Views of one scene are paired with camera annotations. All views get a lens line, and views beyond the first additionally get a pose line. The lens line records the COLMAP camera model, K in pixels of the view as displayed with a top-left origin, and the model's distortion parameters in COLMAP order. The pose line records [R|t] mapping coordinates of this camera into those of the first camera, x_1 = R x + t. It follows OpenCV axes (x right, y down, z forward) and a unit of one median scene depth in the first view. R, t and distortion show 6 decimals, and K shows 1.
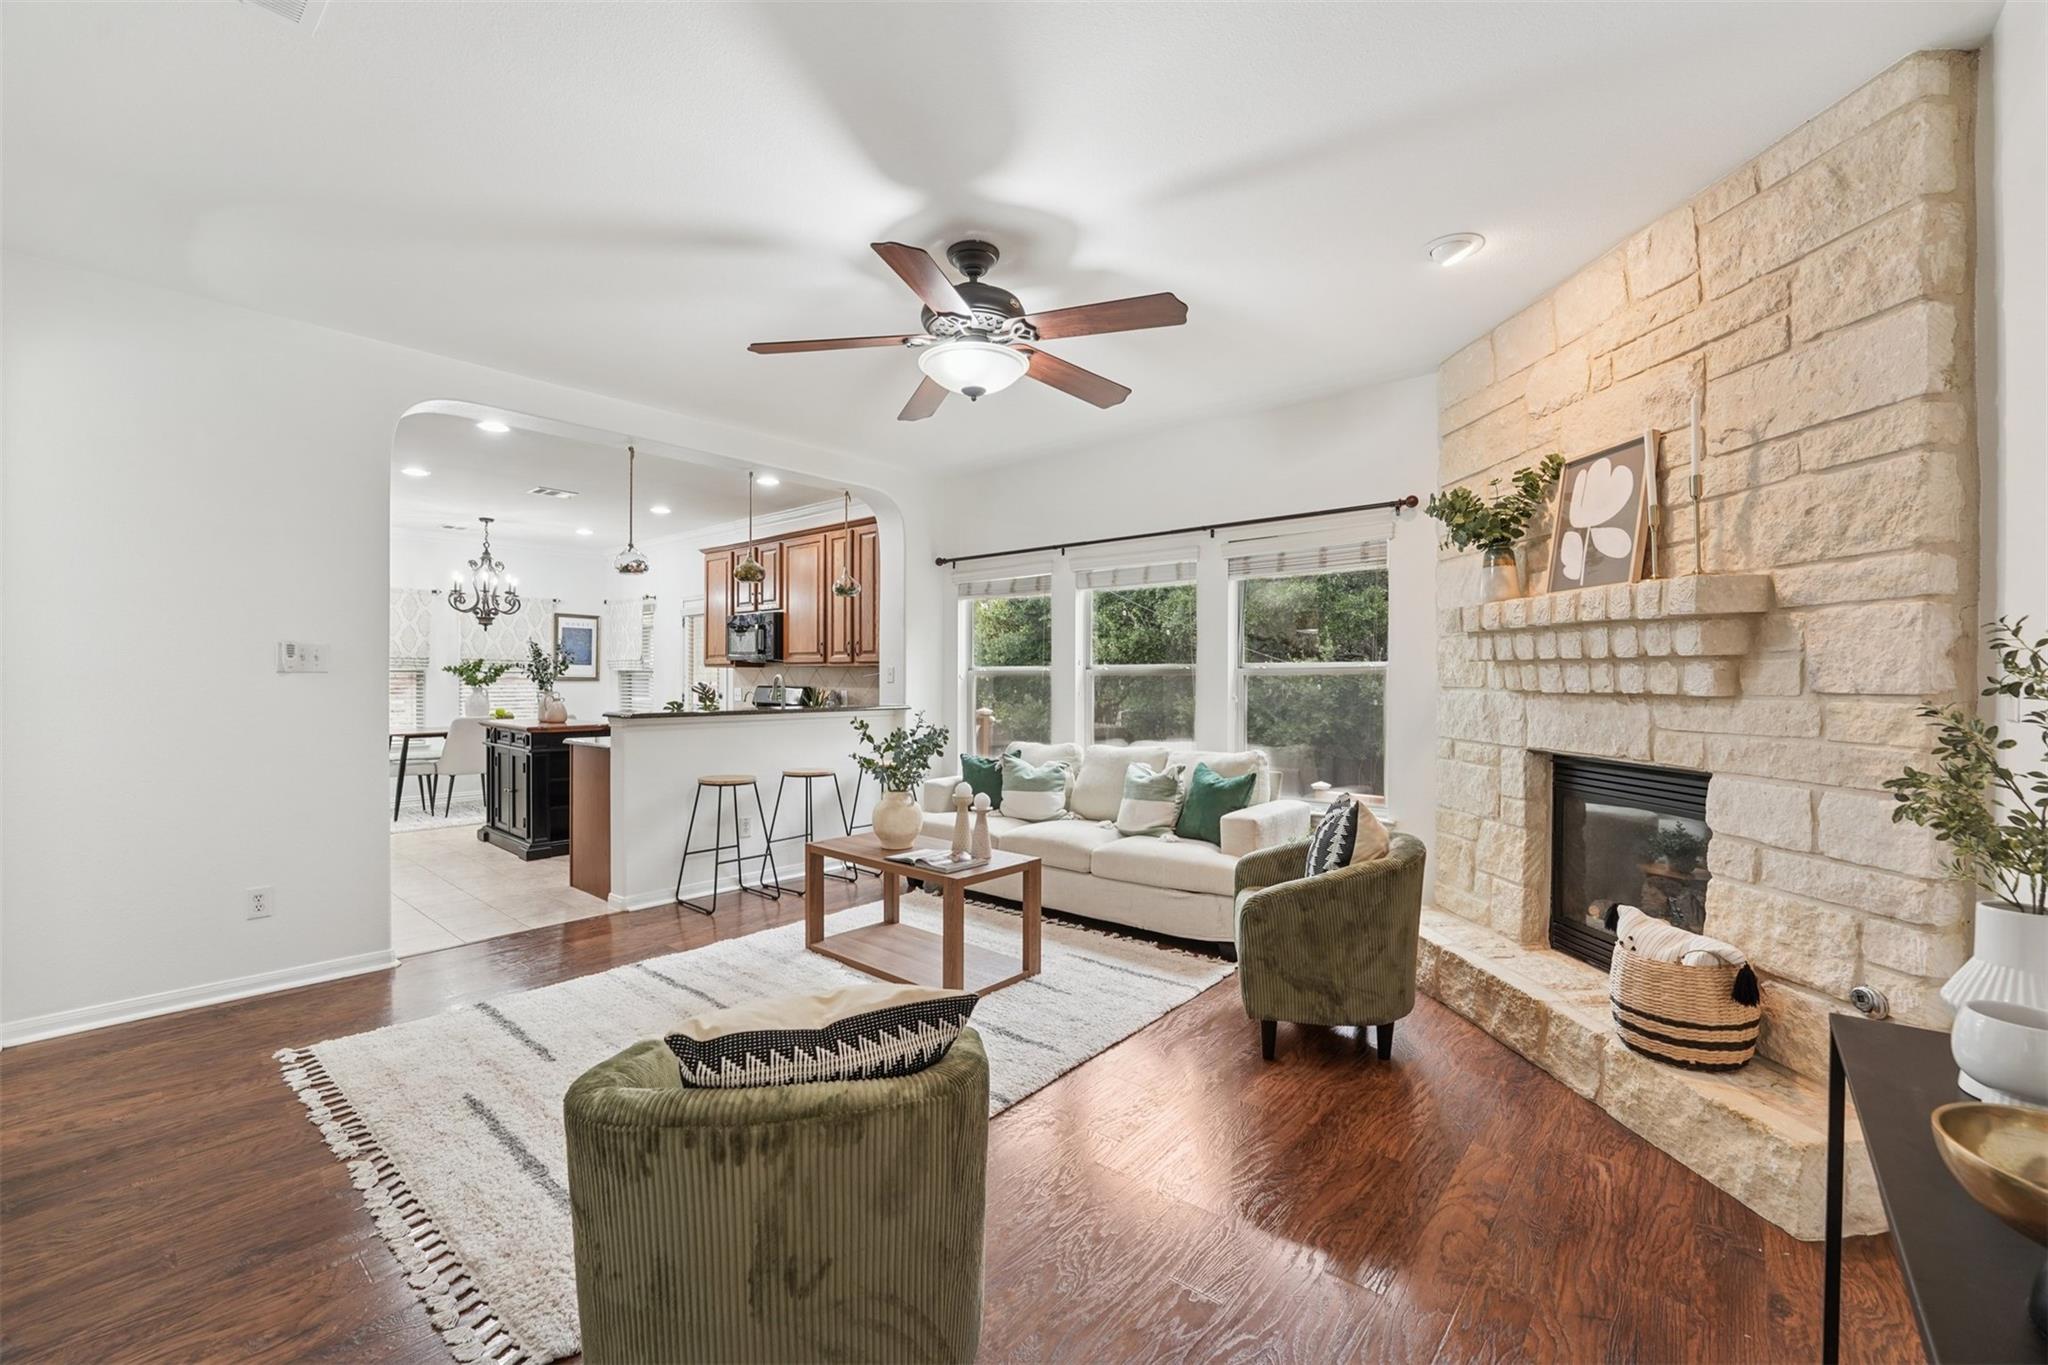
lens RADIAL K [[845.1, 0, 1021.4], [0, 845.1, 675.8], [0, 0, 1]] dist [-0.043855, 0.000003]
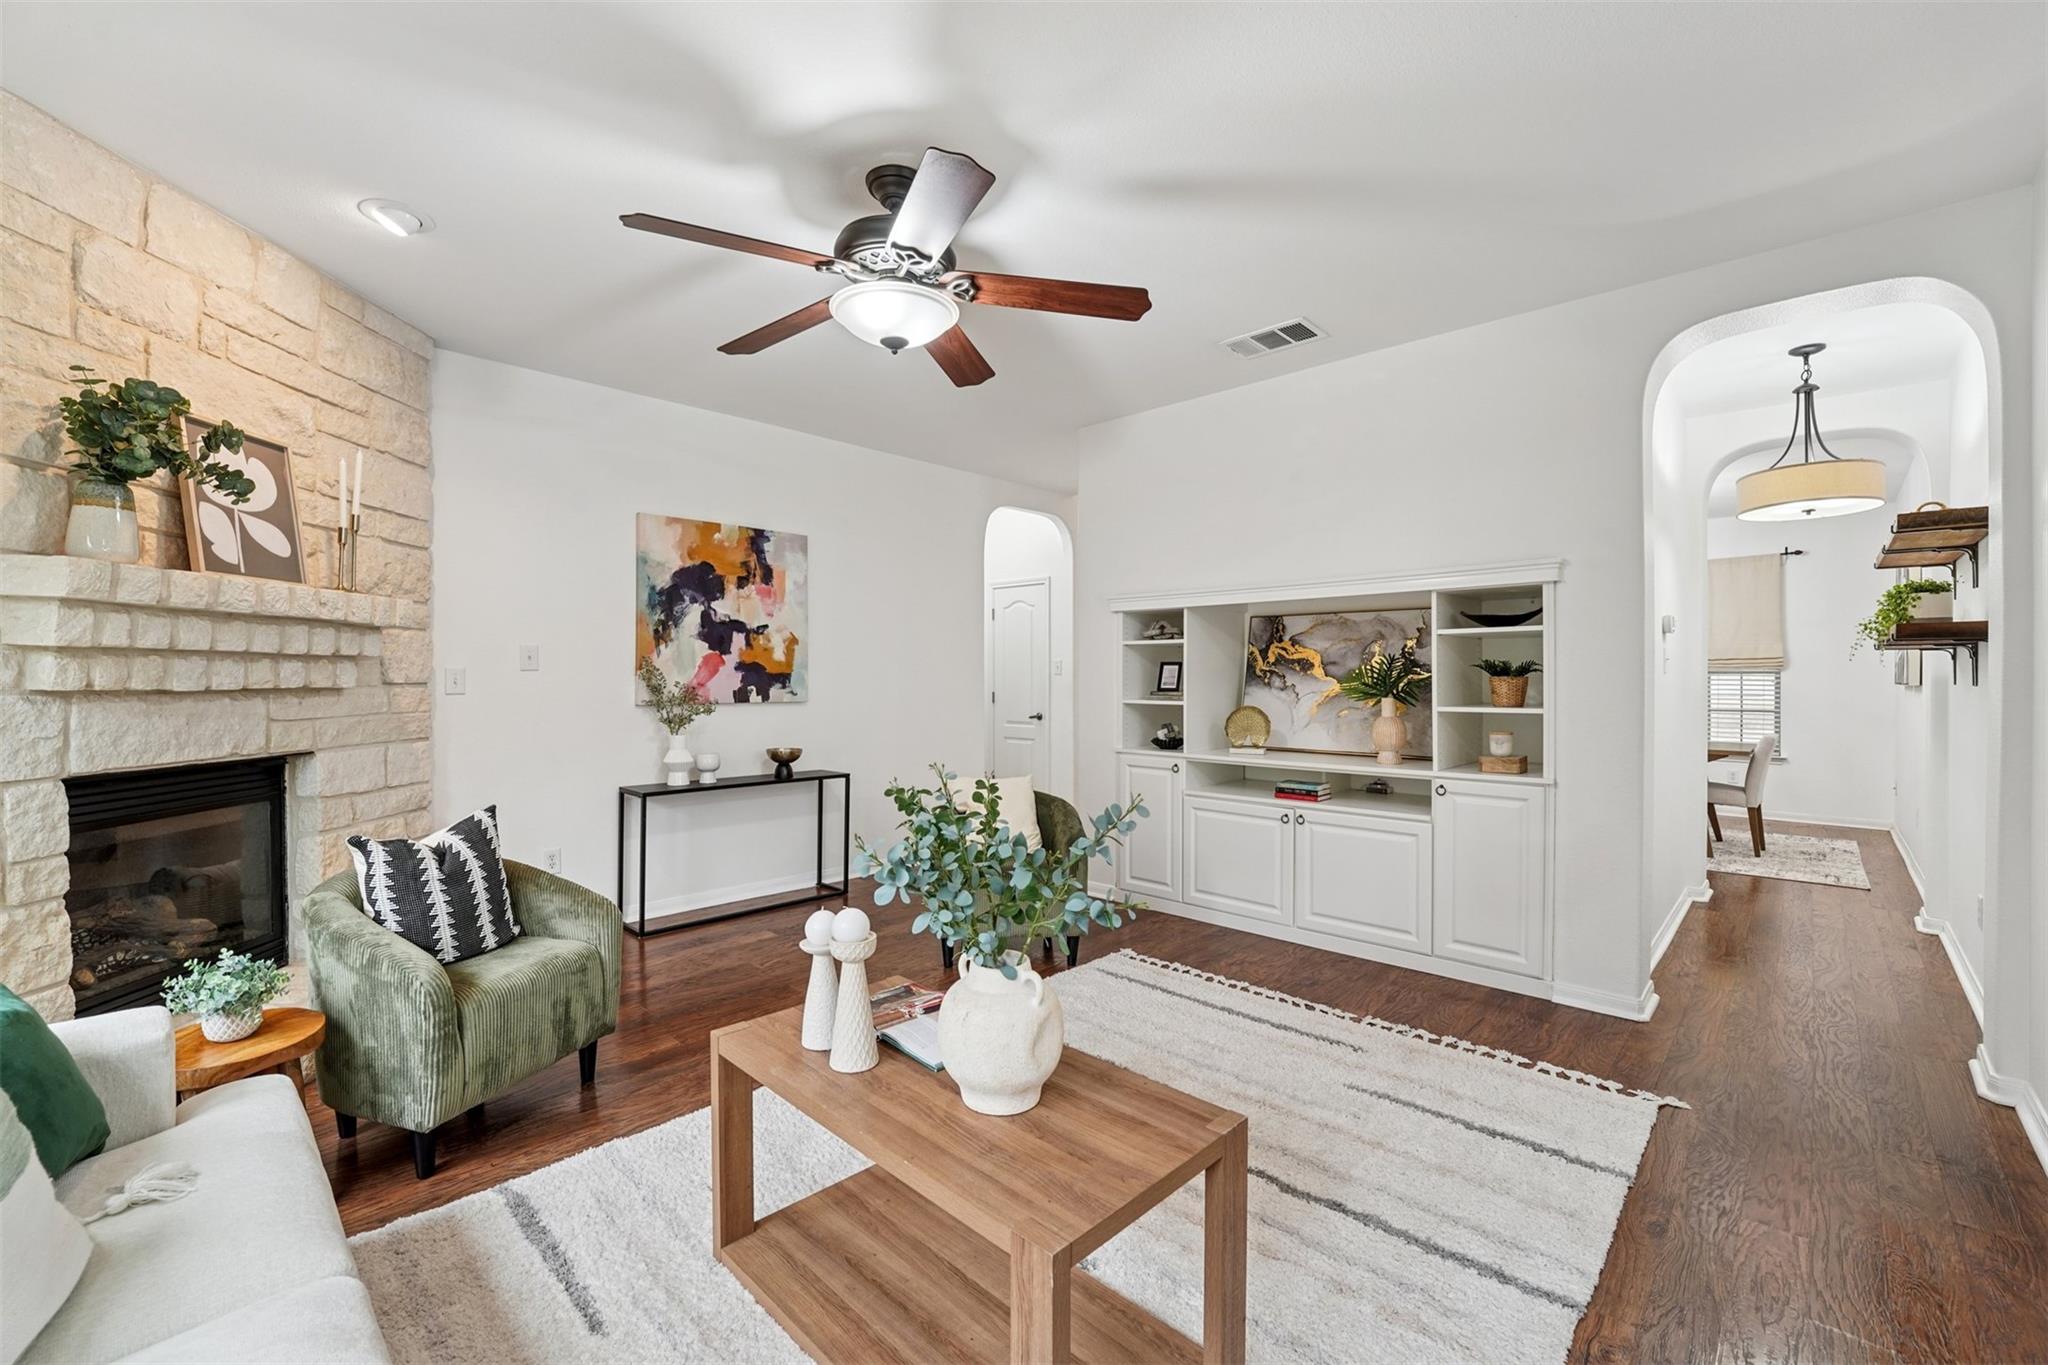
lens RADIAL K [[838.6, 0, 1018.2], [0, 838.6, 676.4], [0, 0, 1]] dist [-0.029403, 0.003785]
pose [[-0.997923, -0.003748, 0.064309, -0.100498], [-0.003832, 0.999992, -0.001185, 0.001512], [-0.064304, -0.001429, -0.997929, 0.774690]]
